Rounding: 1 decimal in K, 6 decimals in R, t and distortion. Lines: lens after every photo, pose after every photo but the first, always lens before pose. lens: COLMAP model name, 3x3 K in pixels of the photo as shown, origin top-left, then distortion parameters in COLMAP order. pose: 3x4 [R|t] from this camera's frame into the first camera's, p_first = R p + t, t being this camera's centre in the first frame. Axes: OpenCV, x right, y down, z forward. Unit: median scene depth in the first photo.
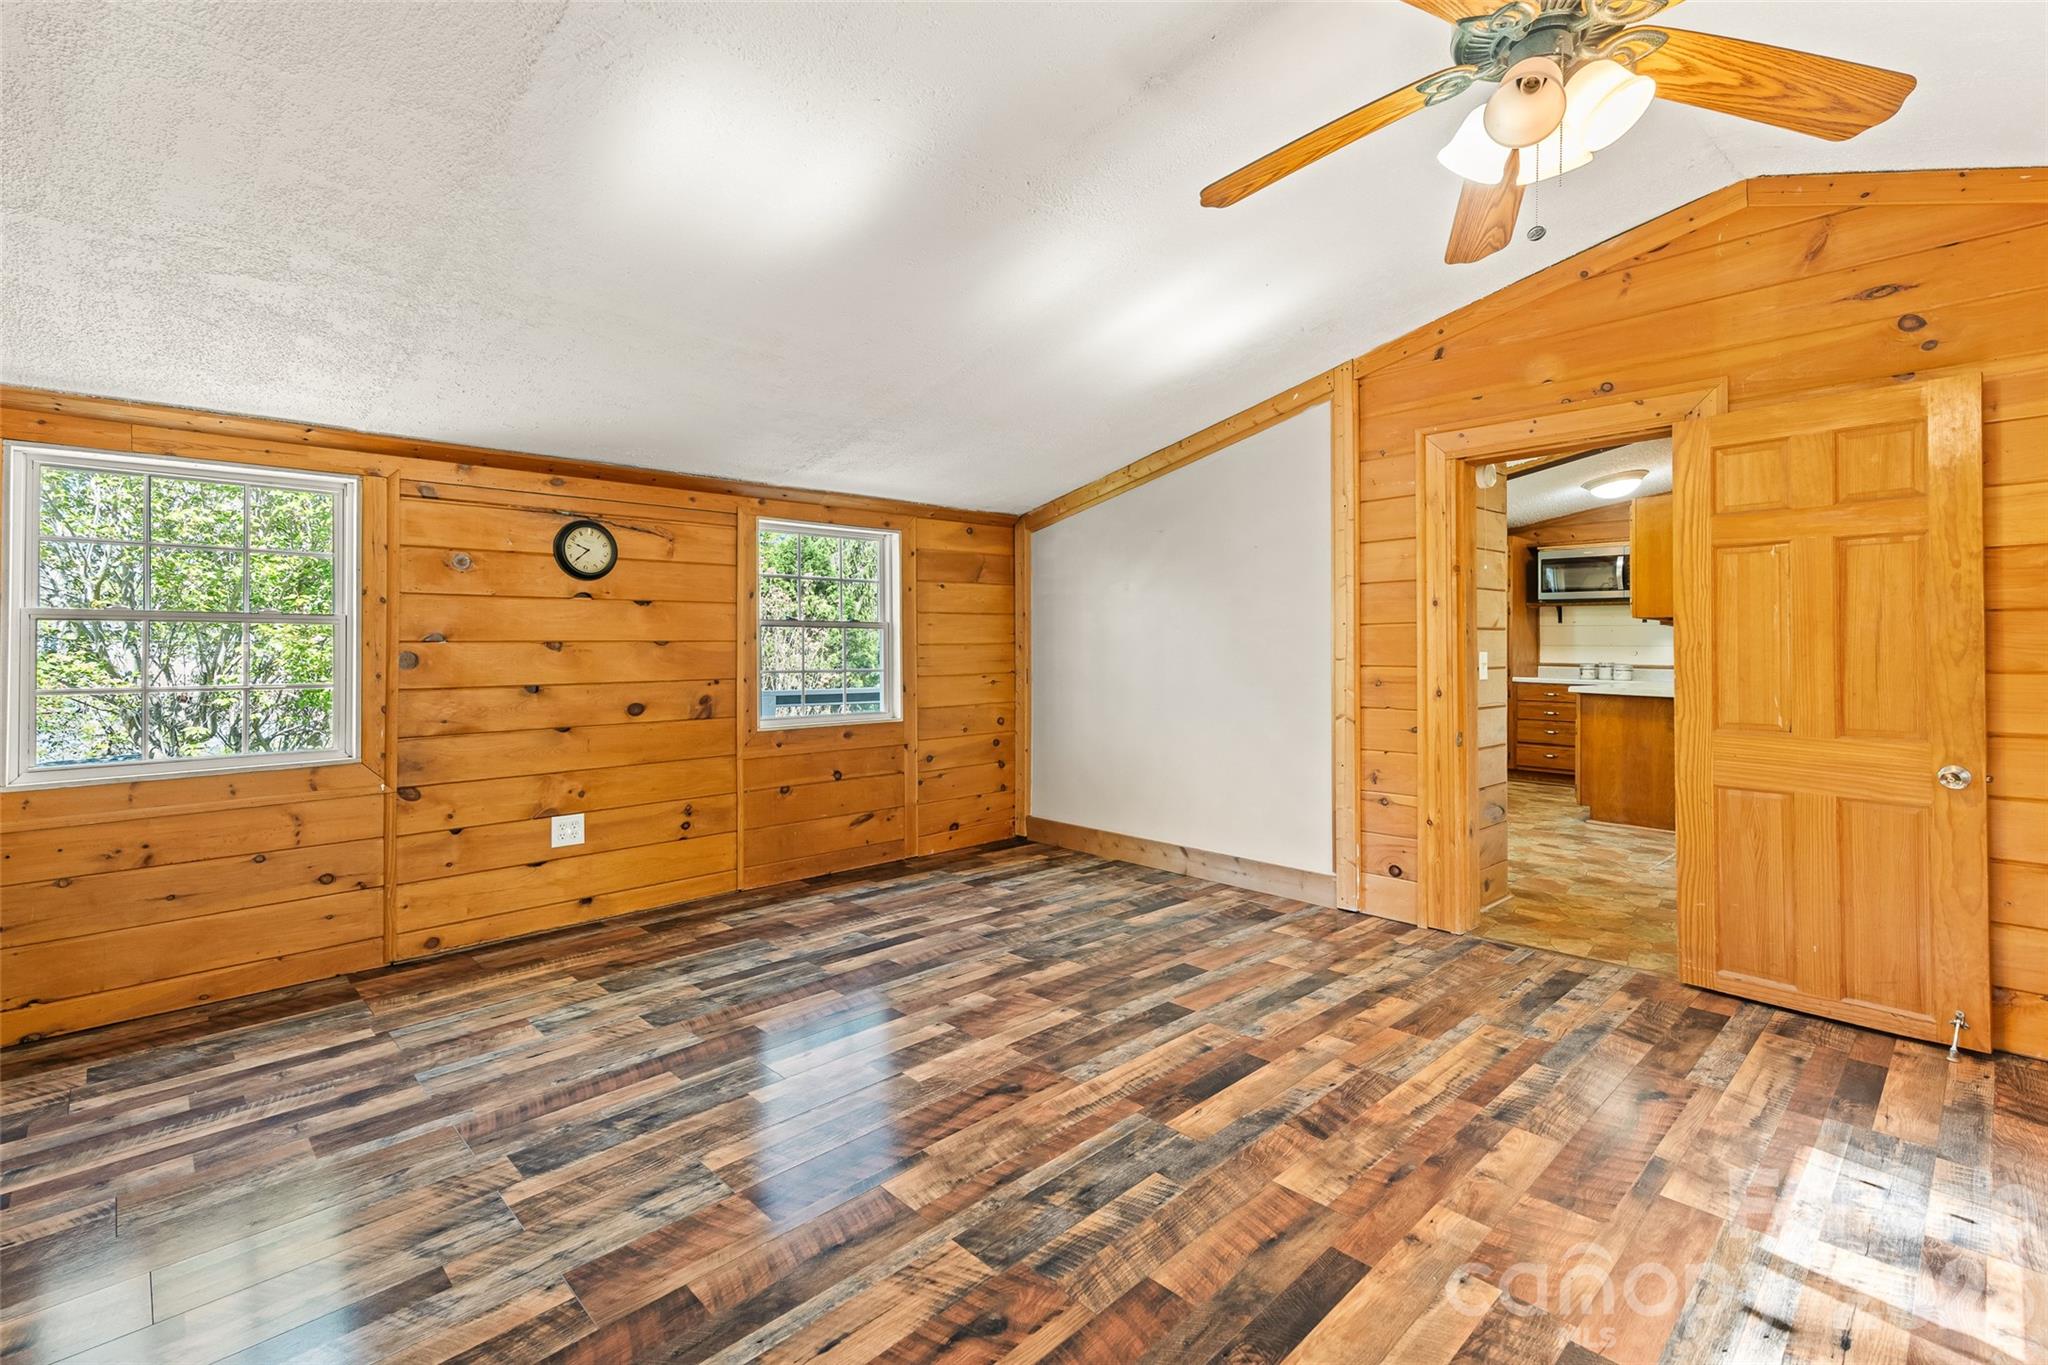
lens RADIAL K [[921.5, 0, 1021.9], [0, 921.5, 640.2], [0, 0, 1]] dist [0.019338, -0.000302]
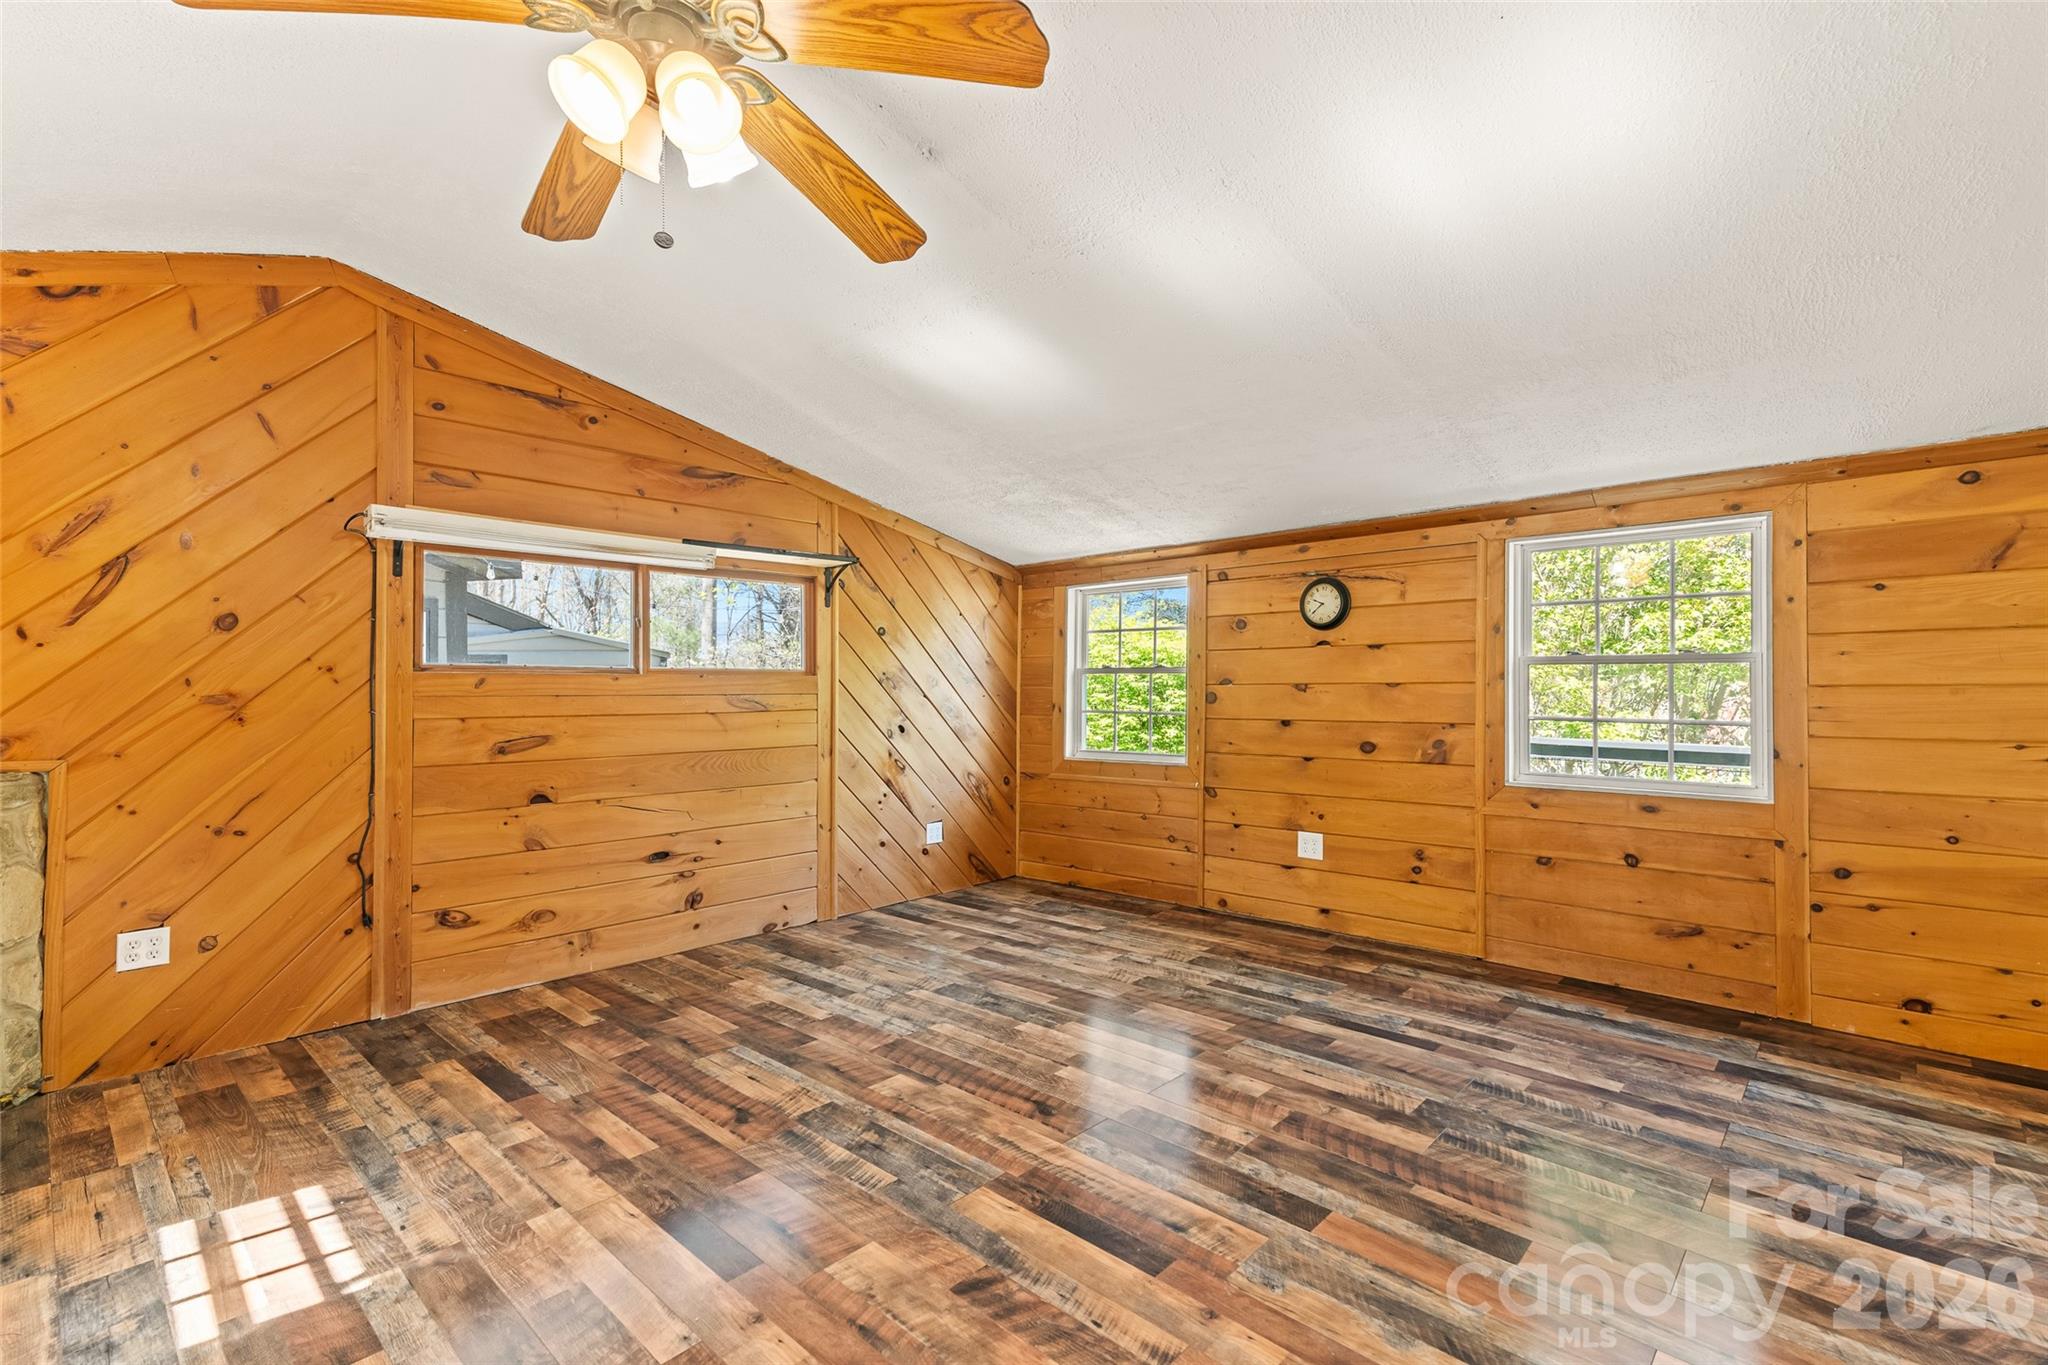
lens RADIAL K [[915.6, 0, 1020.9], [0, 915.6, 675.1], [0, 0, 1]] dist [0.021036, -0.000749]
pose [[0.059216, -0.010554, -0.998189, 0.642514], [0.008876, 0.999910, -0.010045, -0.001223], [0.998206, -0.008265, 0.059304, 0.564695]]
